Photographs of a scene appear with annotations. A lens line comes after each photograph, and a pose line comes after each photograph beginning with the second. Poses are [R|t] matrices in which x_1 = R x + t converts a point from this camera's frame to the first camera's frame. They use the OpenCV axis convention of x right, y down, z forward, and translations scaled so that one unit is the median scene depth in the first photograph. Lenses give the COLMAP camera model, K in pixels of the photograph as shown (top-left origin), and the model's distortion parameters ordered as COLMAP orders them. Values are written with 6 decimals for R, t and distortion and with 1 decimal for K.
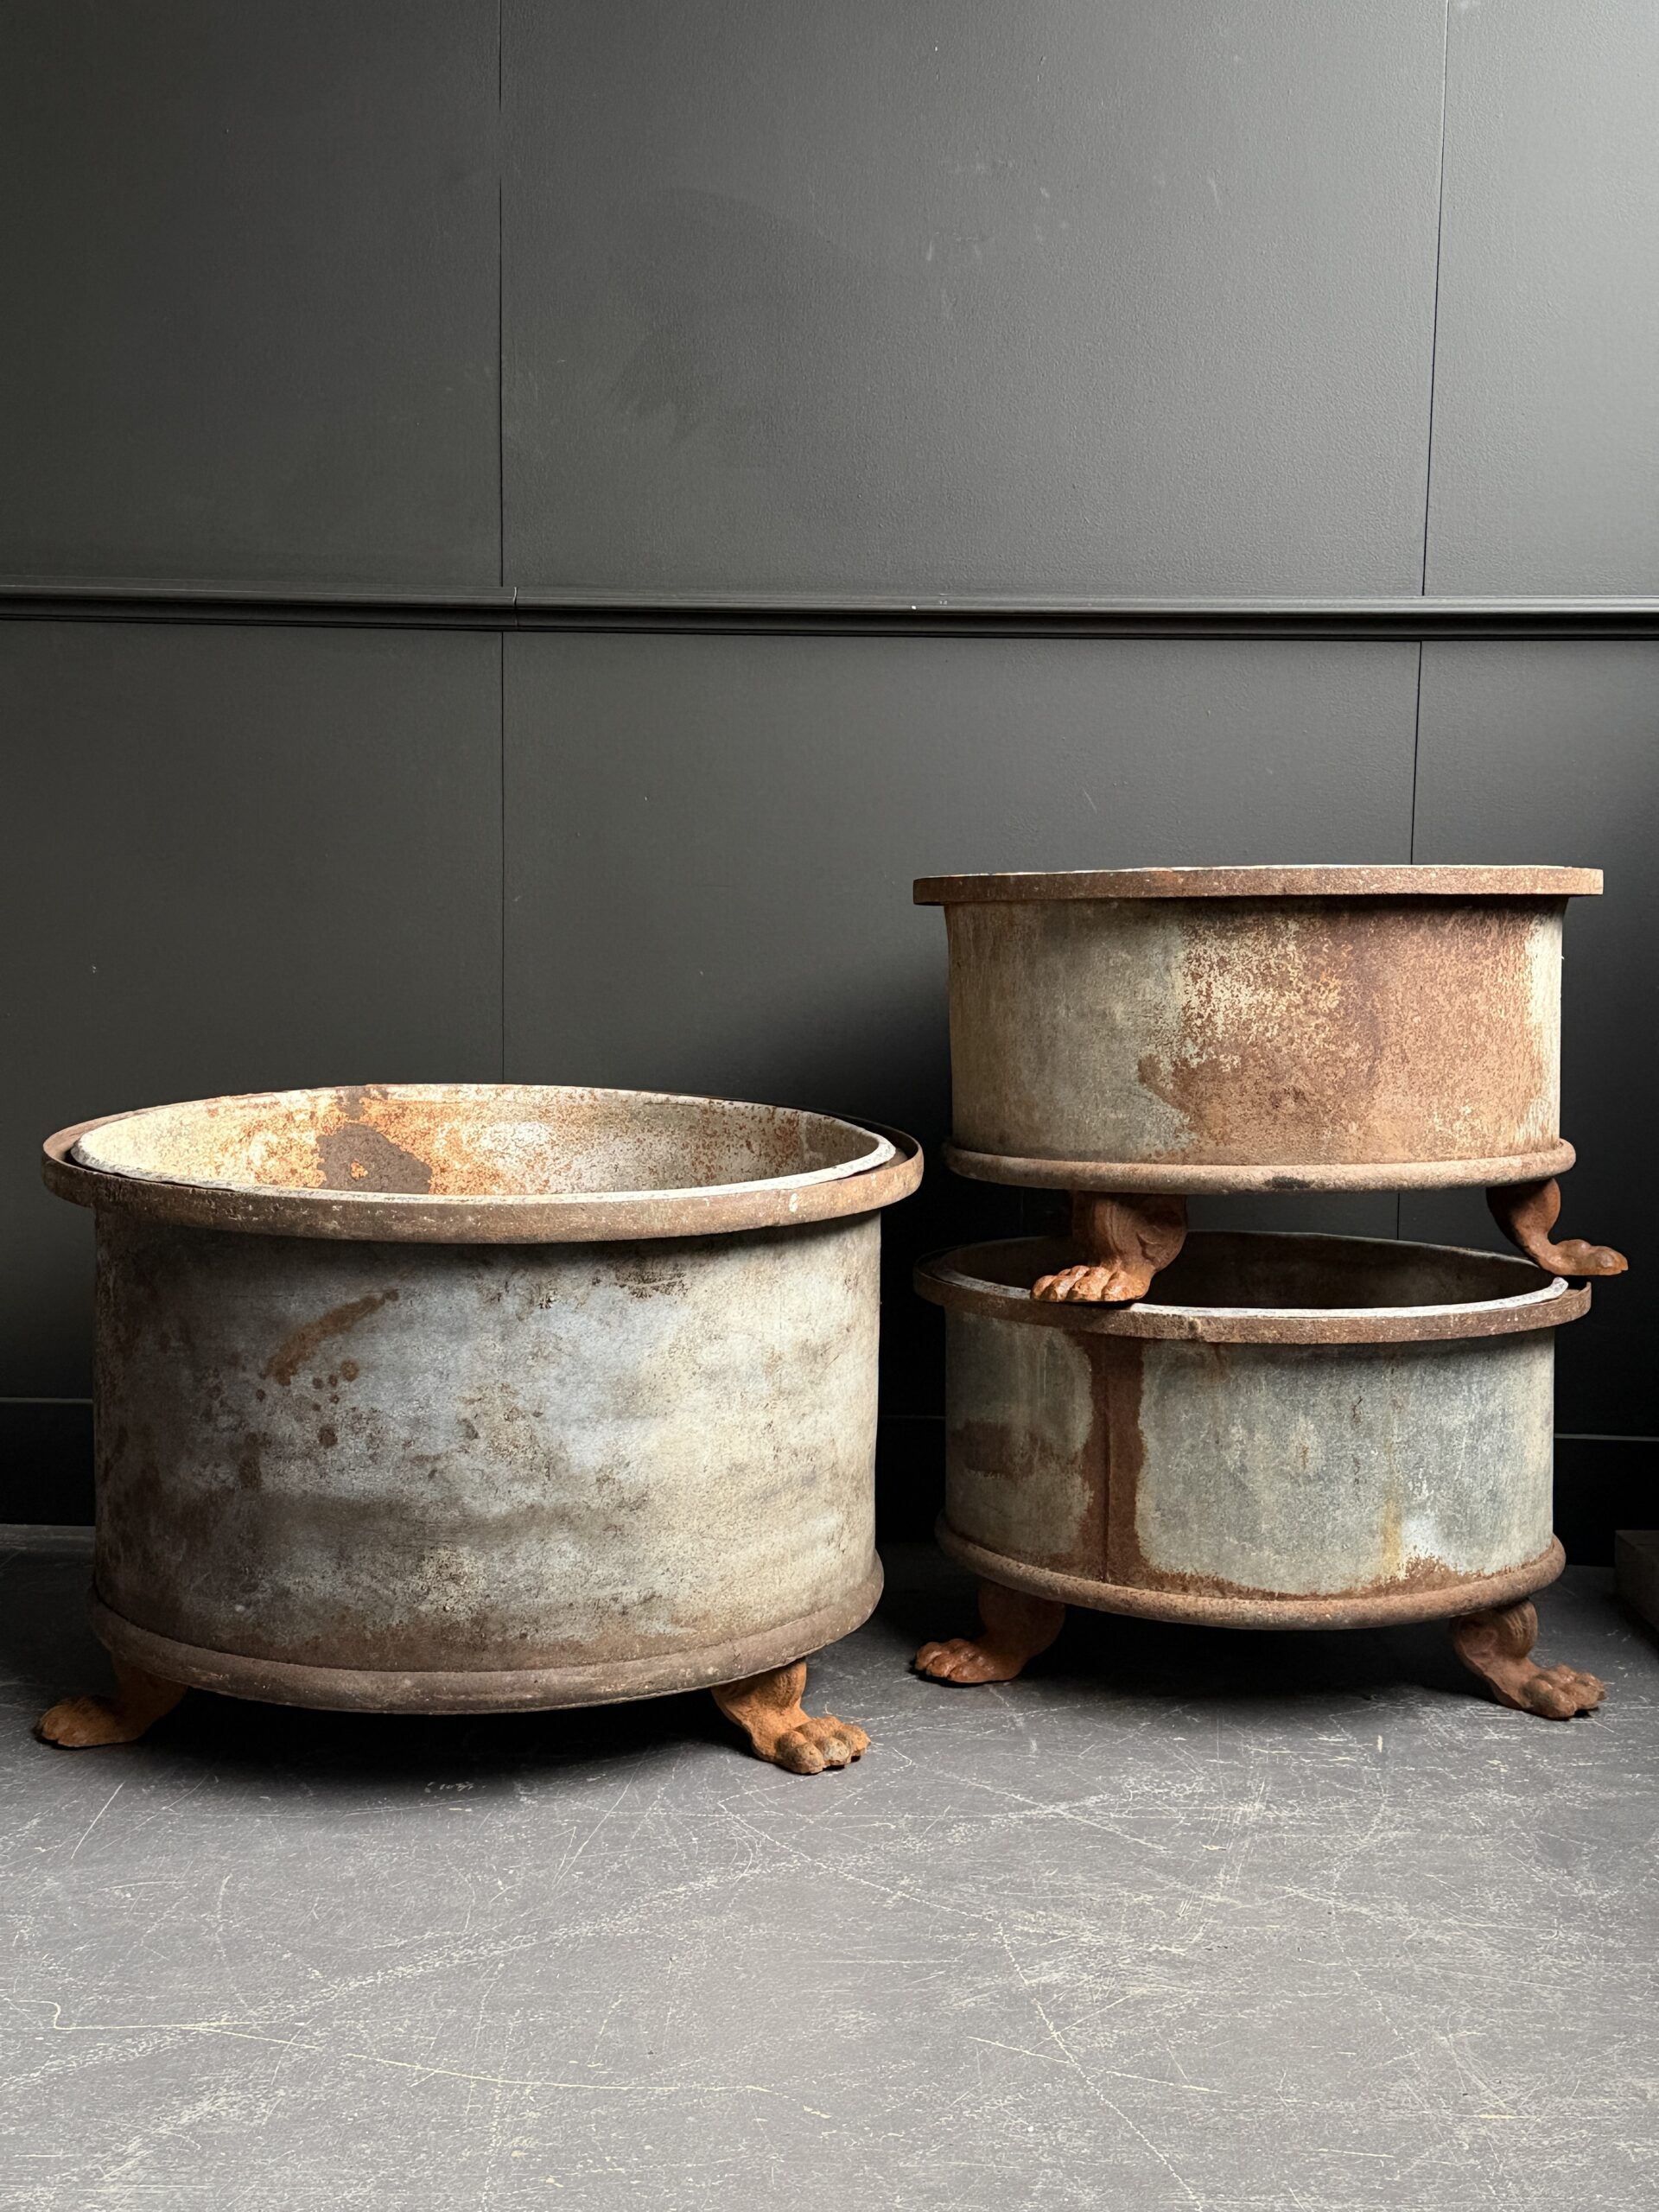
lens RADIAL K [[2648.2, 0, 813.6], [0, 2648.2, 1124.9], [0, 0, 1]] dist [0.124292, 0.000000]
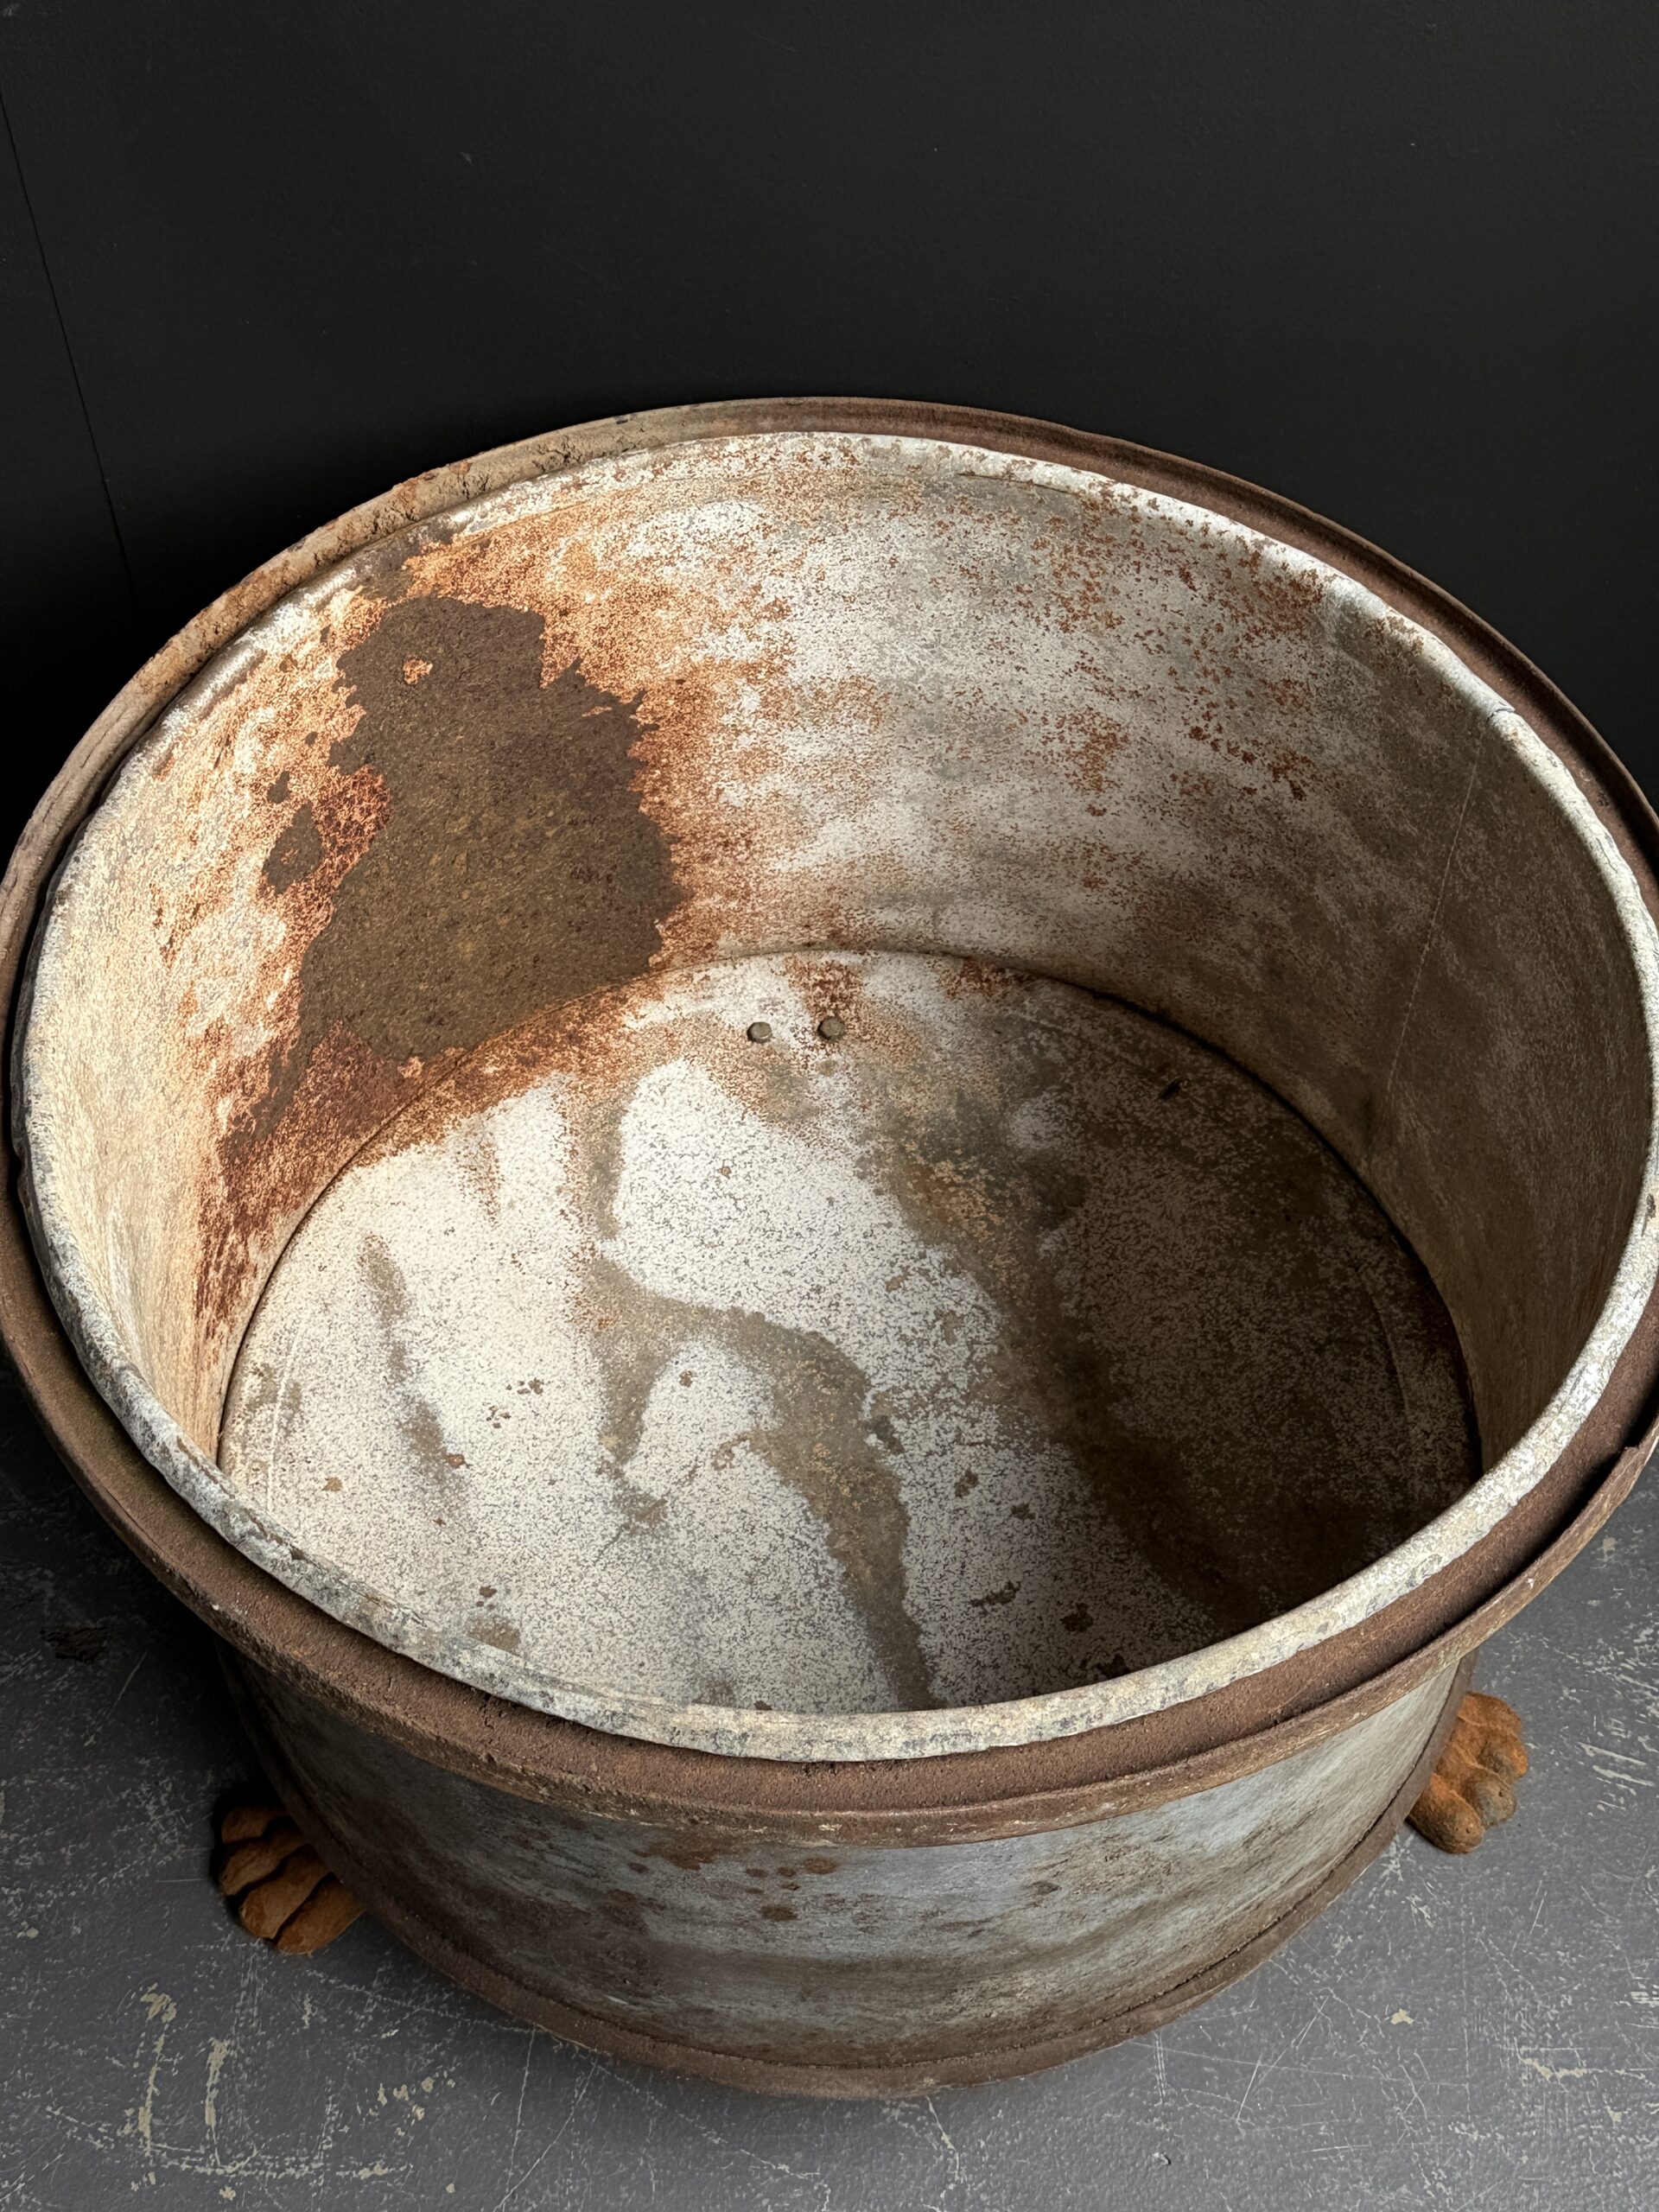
lens RADIAL K [[2823.1, 0, 814.5], [0, 2823.1, 1102.9], [0, 0, 1]] dist [0.108273, 0.000000]
pose [[0.985658, -0.146573, 0.083637, -0.180308], [0.038773, 0.679040, 0.733076, -0.379733], [-0.164242, -0.719320, 0.674985, 0.656027]]
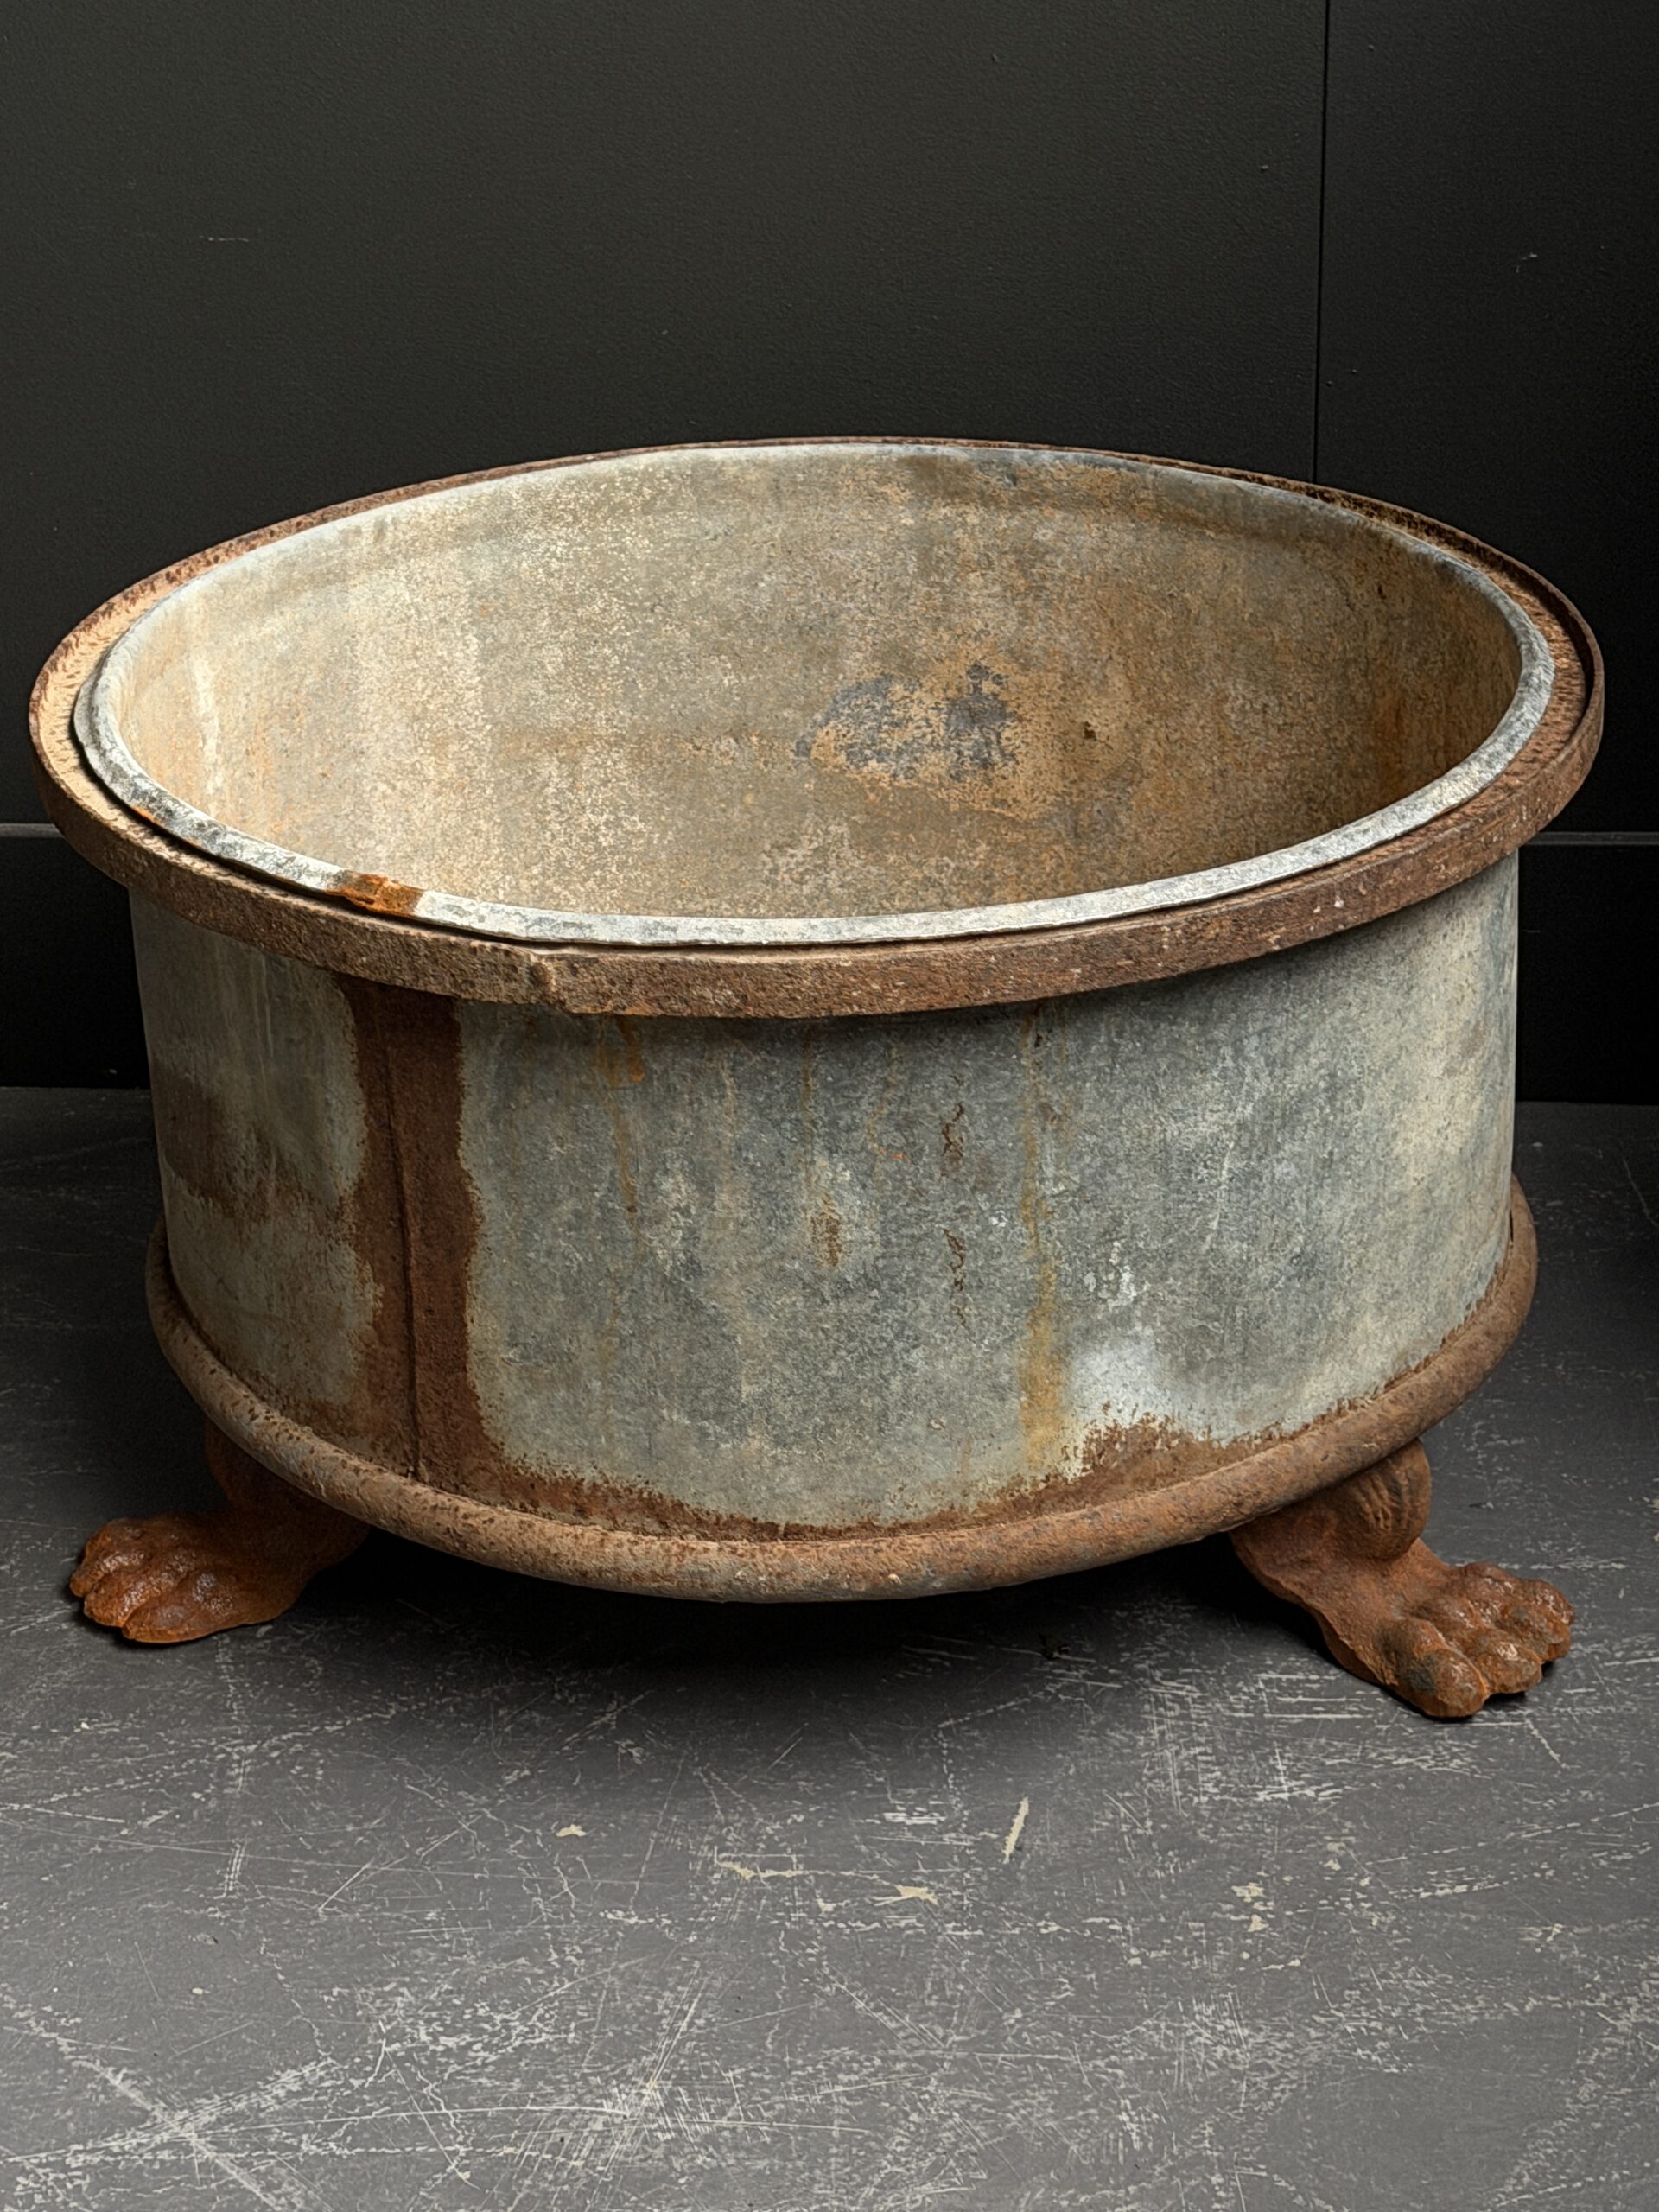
lens RADIAL K [[4777.4, 0, 833.5], [0, 4777.4, 1128.1], [0, 0, 1]] dist [0.130135, 0.000000]
pose [[0.999315, -0.023424, -0.028665, 0.206322], [0.031888, 0.938008, 0.345143, -0.154901], [0.018804, -0.345820, 0.938112, 0.291031]]
